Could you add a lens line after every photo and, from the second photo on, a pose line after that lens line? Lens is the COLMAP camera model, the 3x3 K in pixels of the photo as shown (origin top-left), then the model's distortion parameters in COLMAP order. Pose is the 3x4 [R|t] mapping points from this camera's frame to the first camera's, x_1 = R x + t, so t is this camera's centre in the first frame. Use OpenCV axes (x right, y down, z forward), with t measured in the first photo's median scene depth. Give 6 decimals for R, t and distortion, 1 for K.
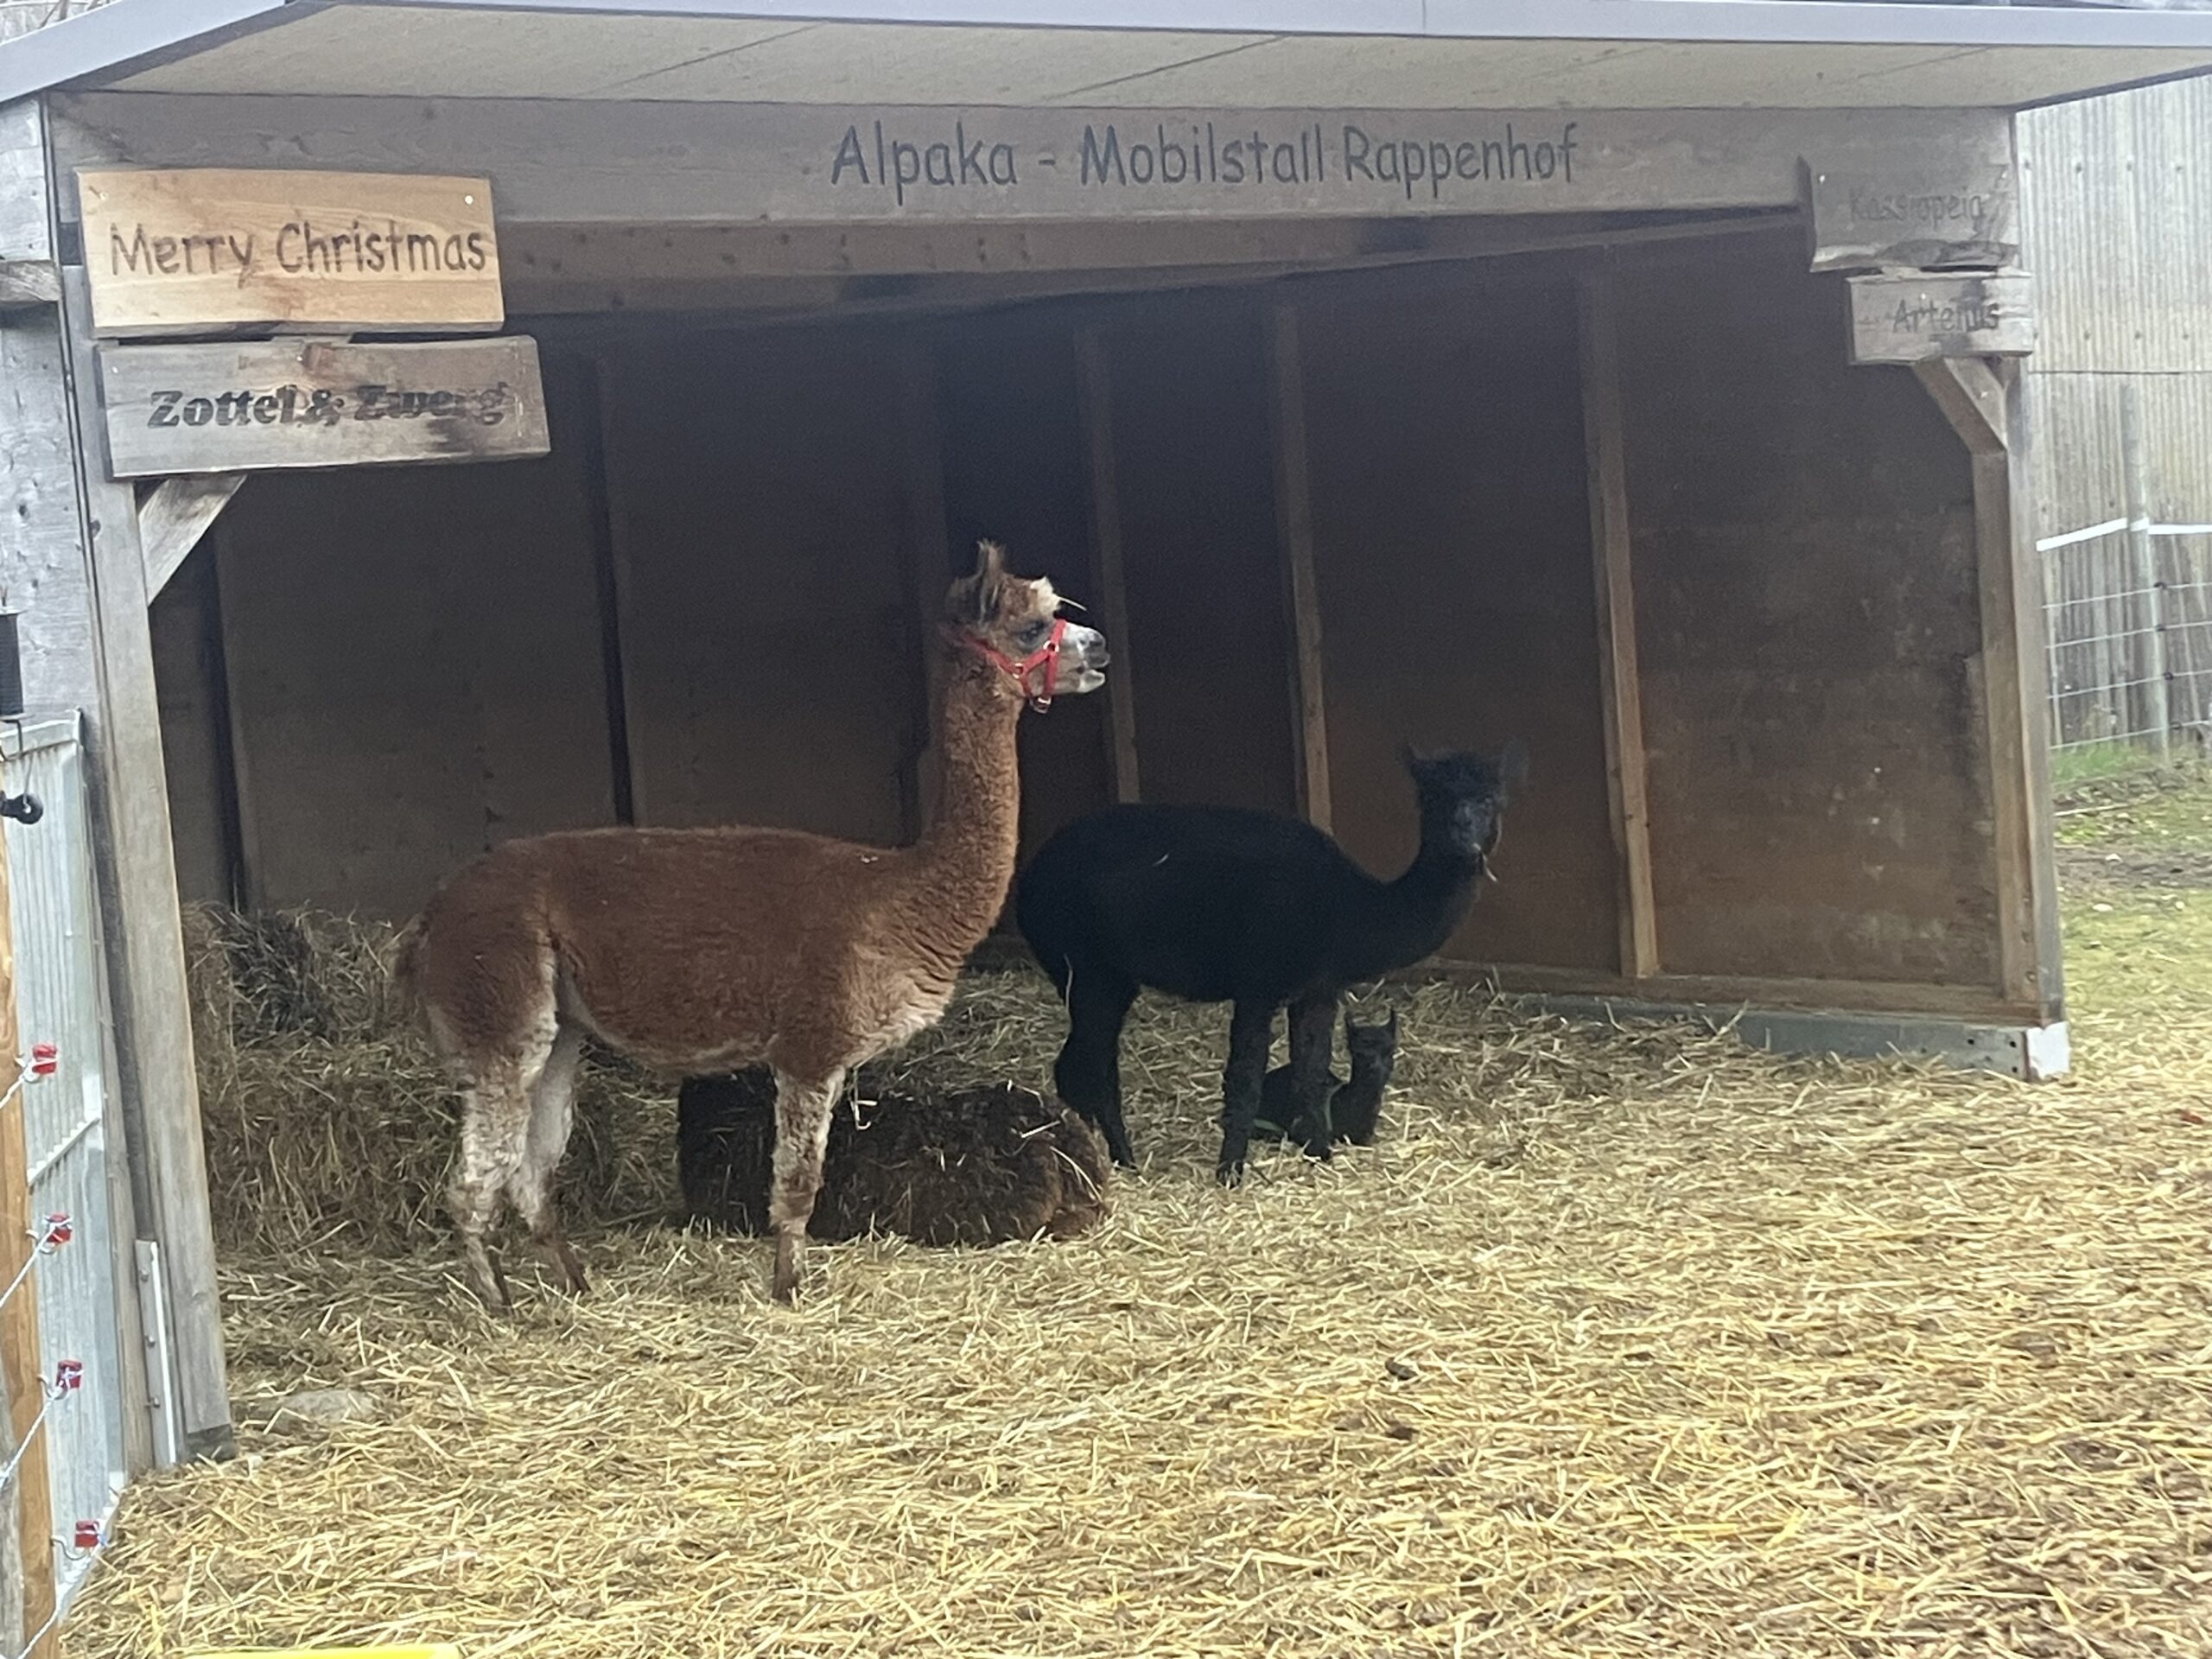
lens RADIAL K [[4216.1, 0, 1105.0], [0, 4216.1, 827.7], [0, 0, 1]] dist [0.267333, 0.000000]
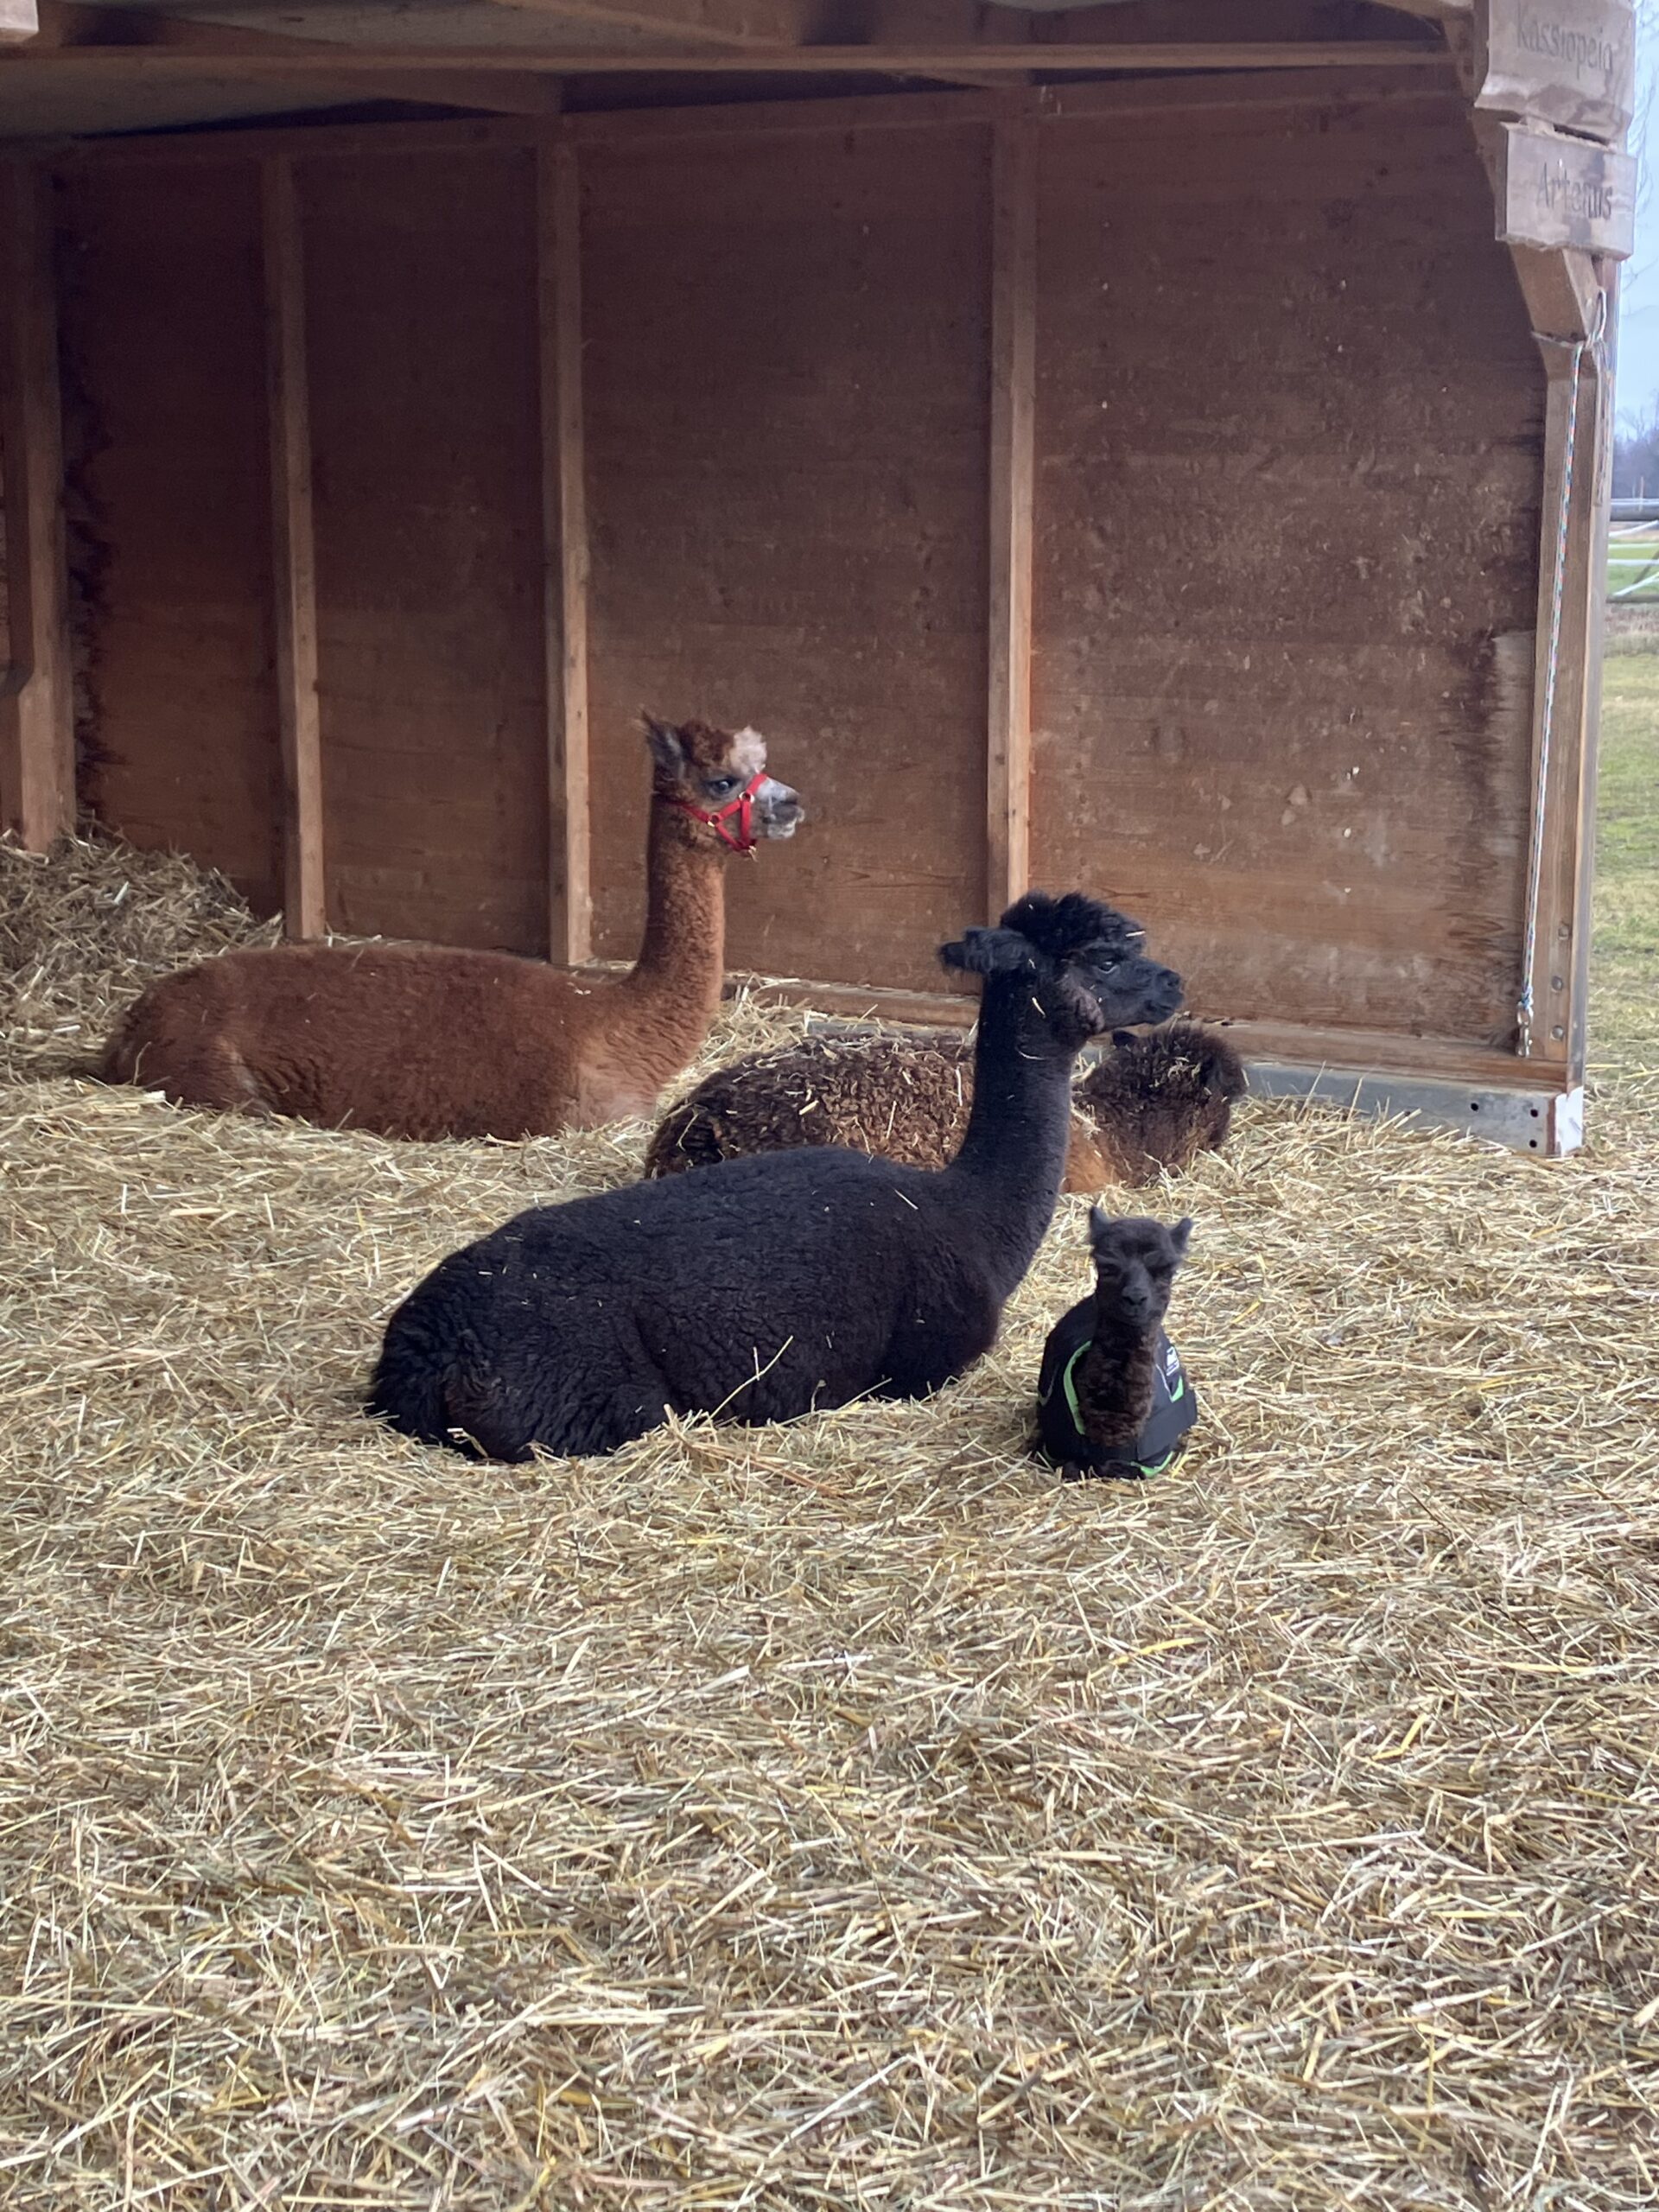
lens RADIAL K [[3429.9, 0, 829.4], [0, 3429.9, 1106.6], [0, 0, 1]] dist [0.064212, 0.000000]
pose [[0.955899, 0.013585, 0.293382, -0.109232], [-0.041713, 0.995083, 0.089830, -0.004378], [-0.290720, -0.098107, 0.951765, 0.396176]]
